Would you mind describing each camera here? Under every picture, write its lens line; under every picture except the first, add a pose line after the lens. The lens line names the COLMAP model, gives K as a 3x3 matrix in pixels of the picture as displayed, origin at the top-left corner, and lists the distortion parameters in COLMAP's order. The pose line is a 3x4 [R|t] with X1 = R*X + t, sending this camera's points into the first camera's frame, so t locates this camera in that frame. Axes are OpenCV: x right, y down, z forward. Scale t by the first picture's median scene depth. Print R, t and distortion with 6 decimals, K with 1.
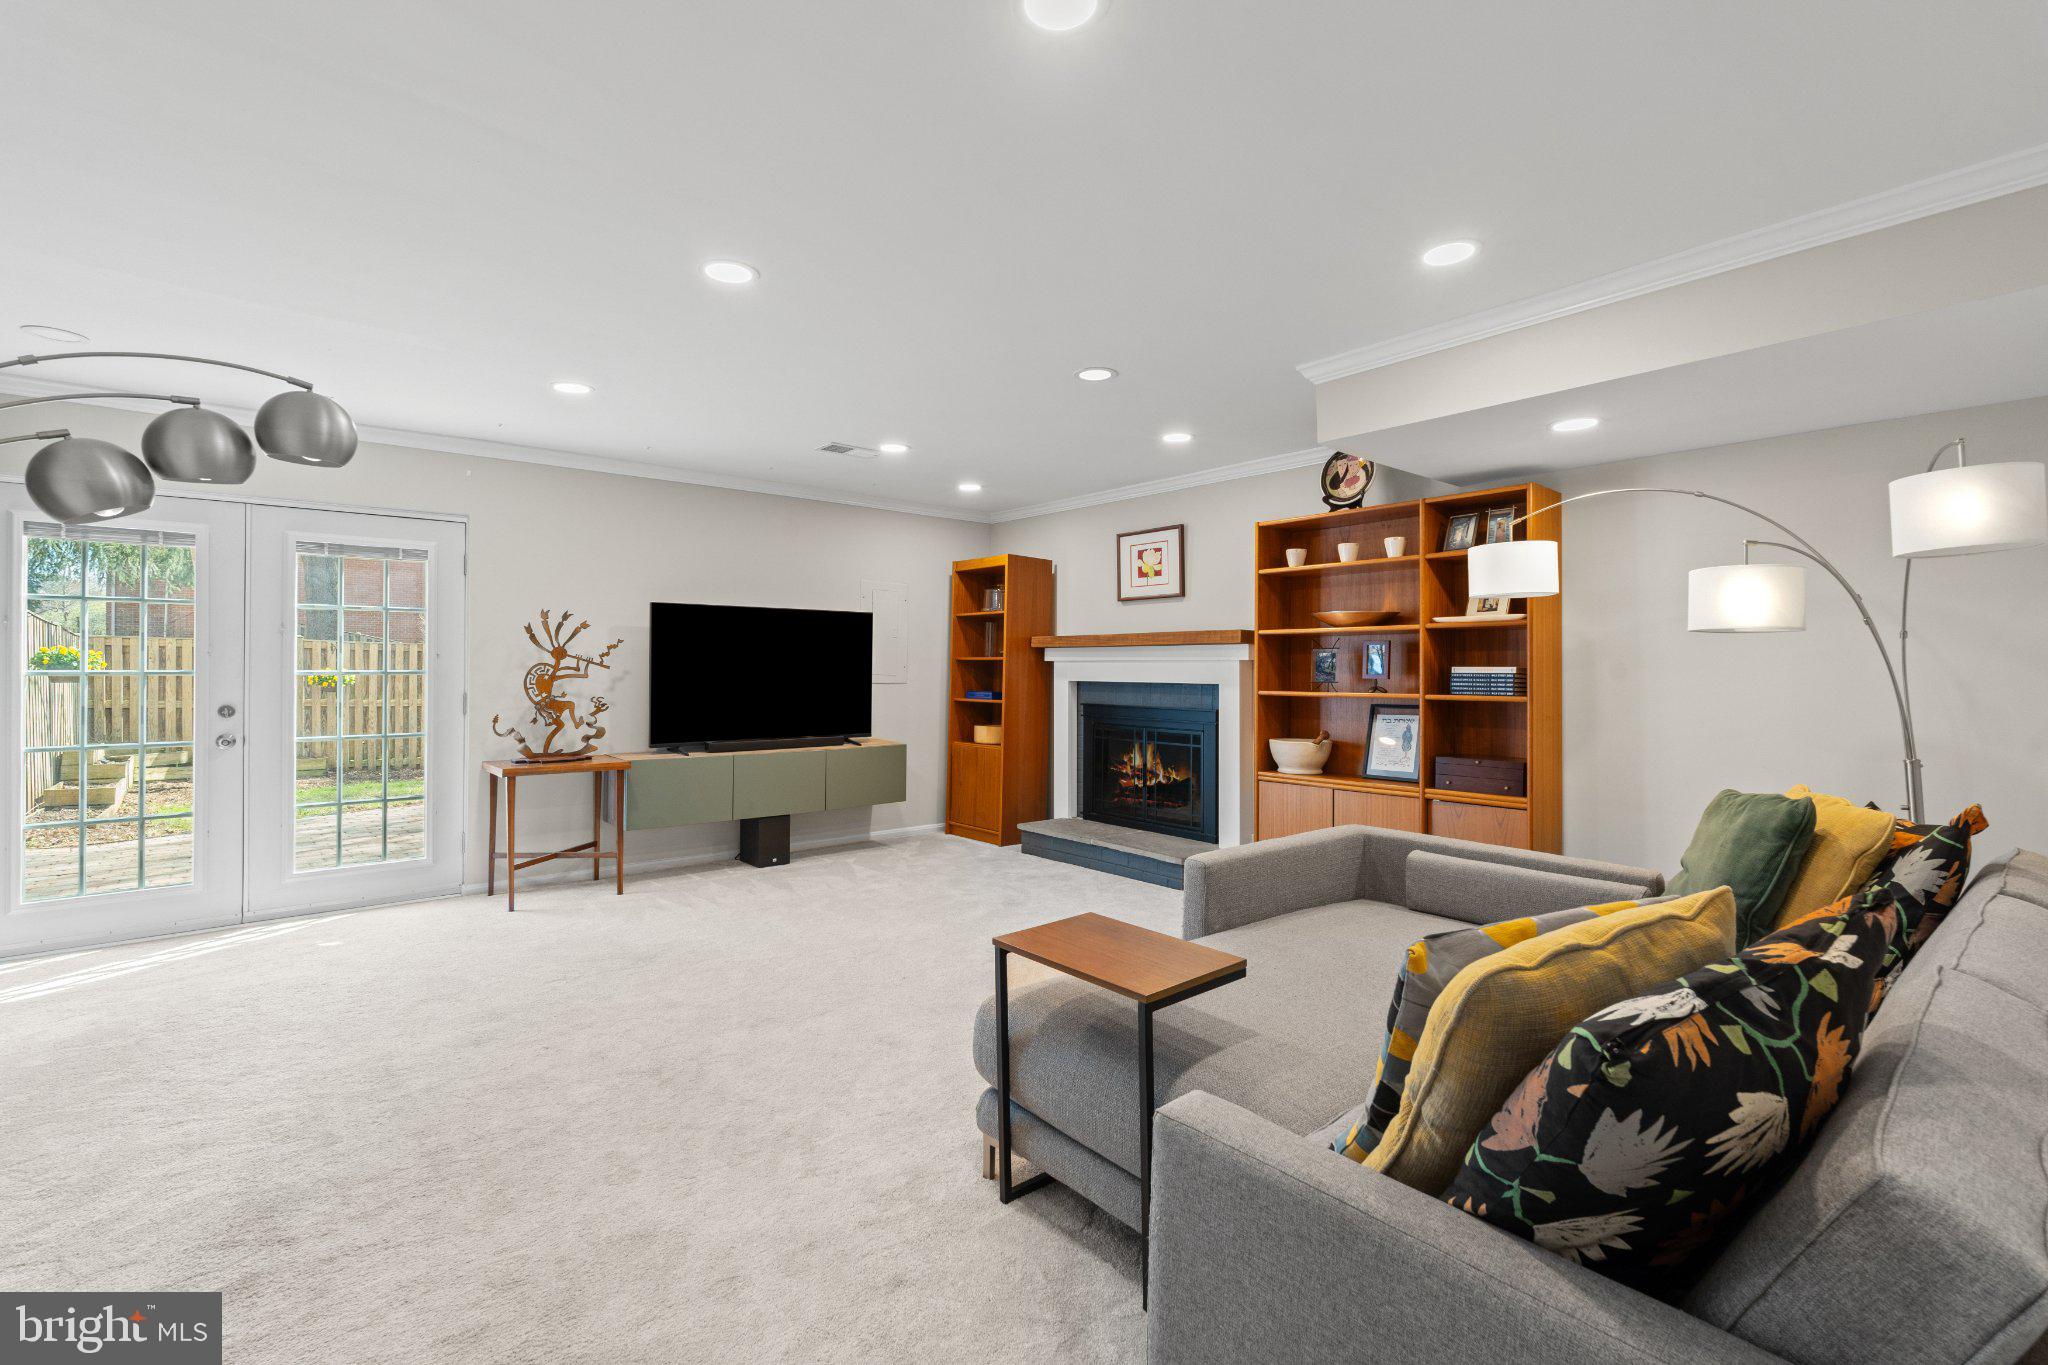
lens RADIAL K [[917.2, 0, 1025.5], [0, 917.2, 672.2], [0, 0, 1]] dist [-0.001141, -0.000147]
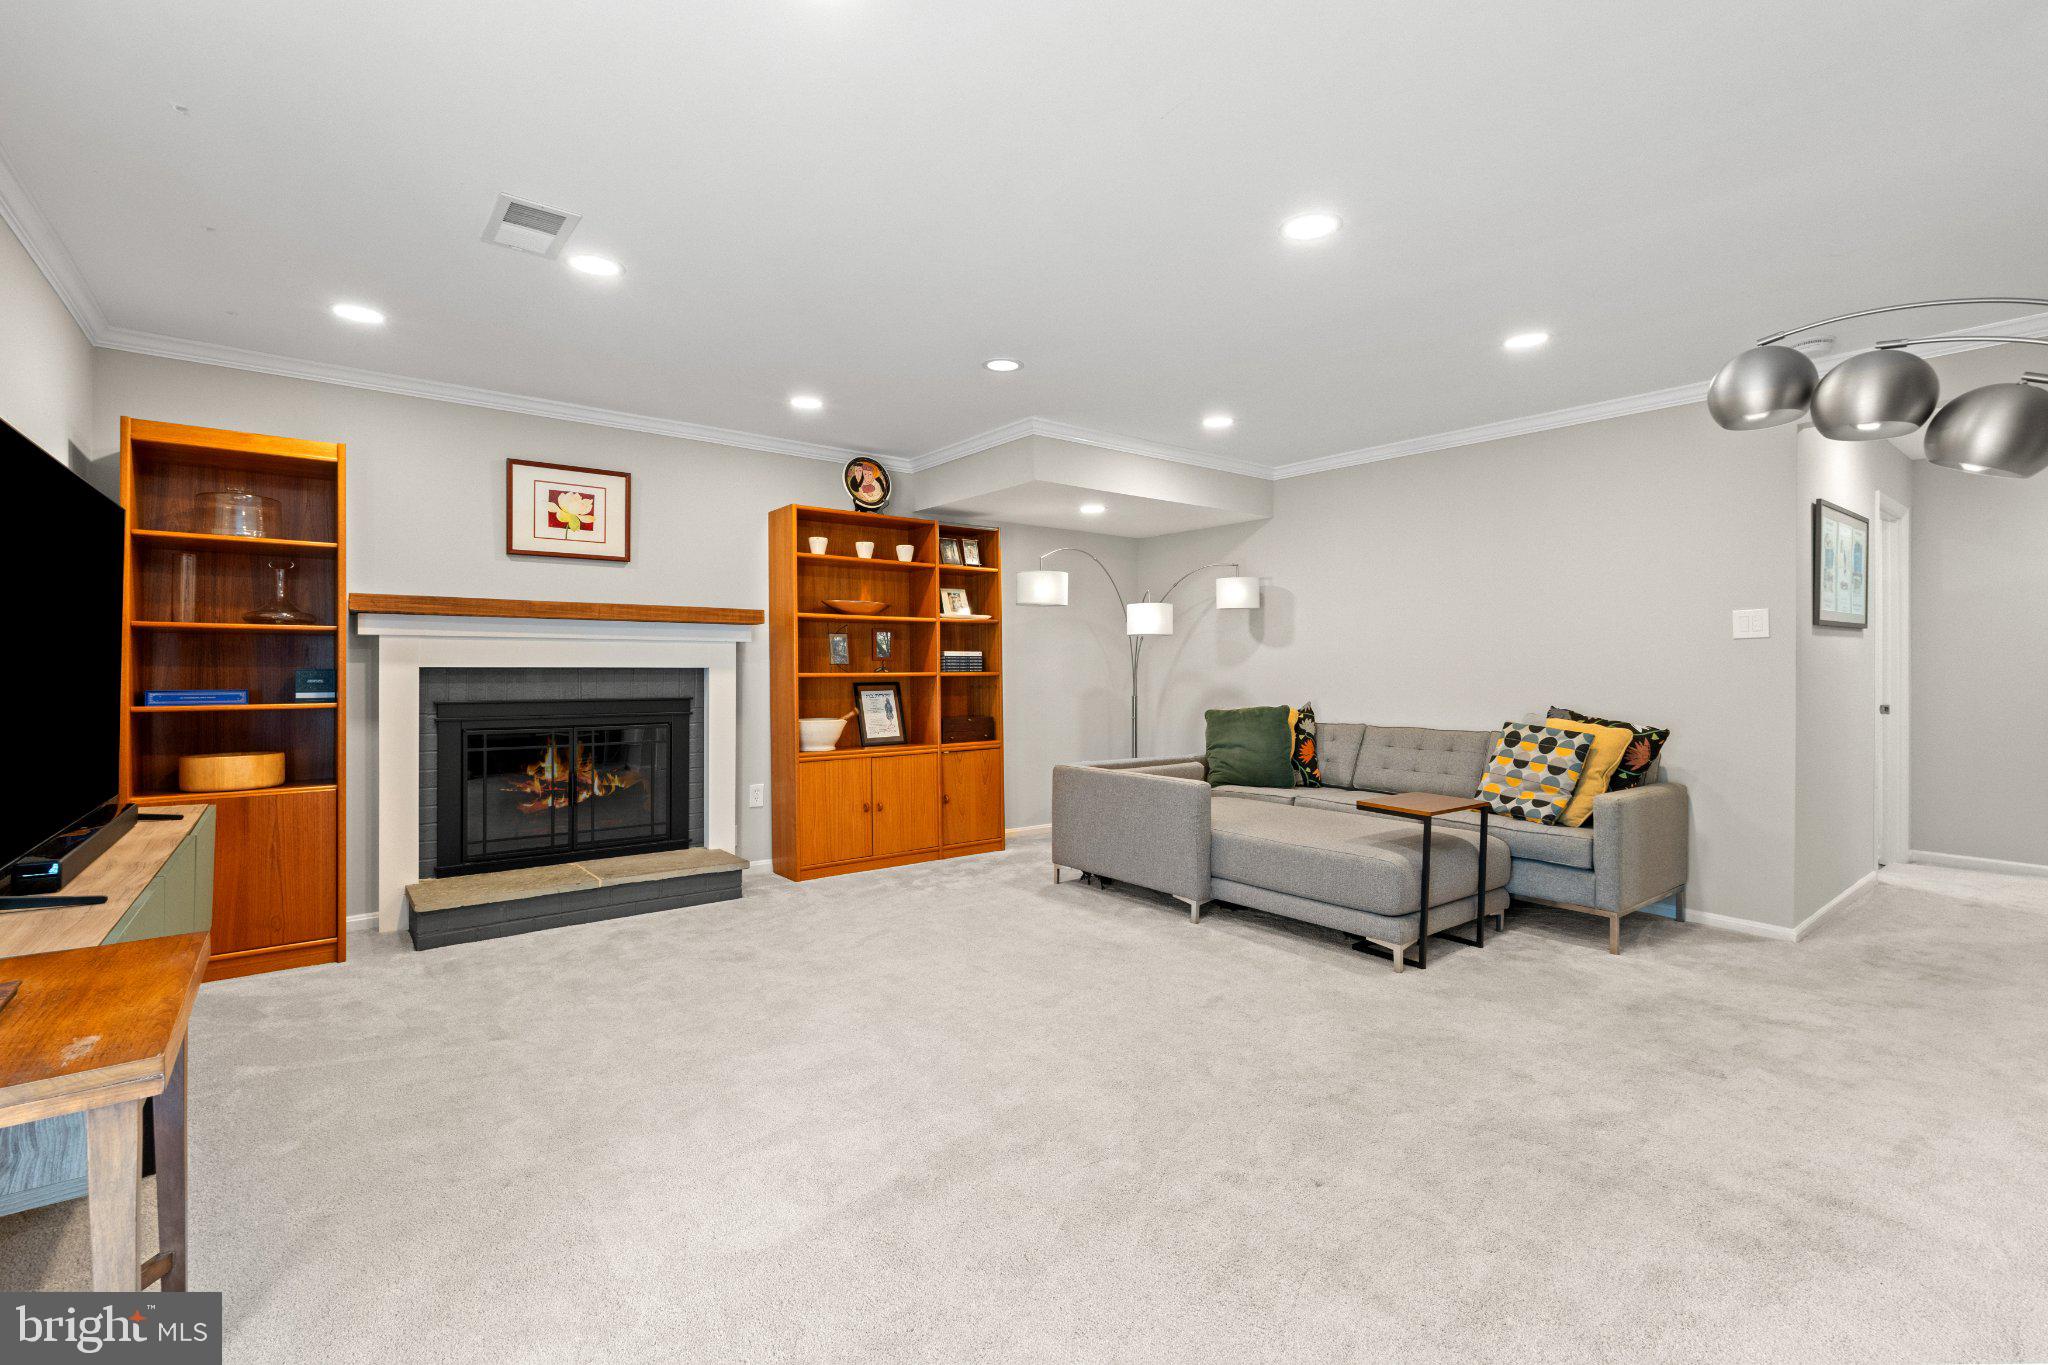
lens RADIAL K [[917.2, 0, 1020.3], [0, 917.2, 672.2], [0, 0, 1]] dist [-0.001141, -0.000147]
pose [[0.032824, -0.011991, 0.999389, -0.650554], [0.000991, 0.999928, 0.011965, 0.006645], [-0.999461, 0.000598, 0.032834, 0.638420]]
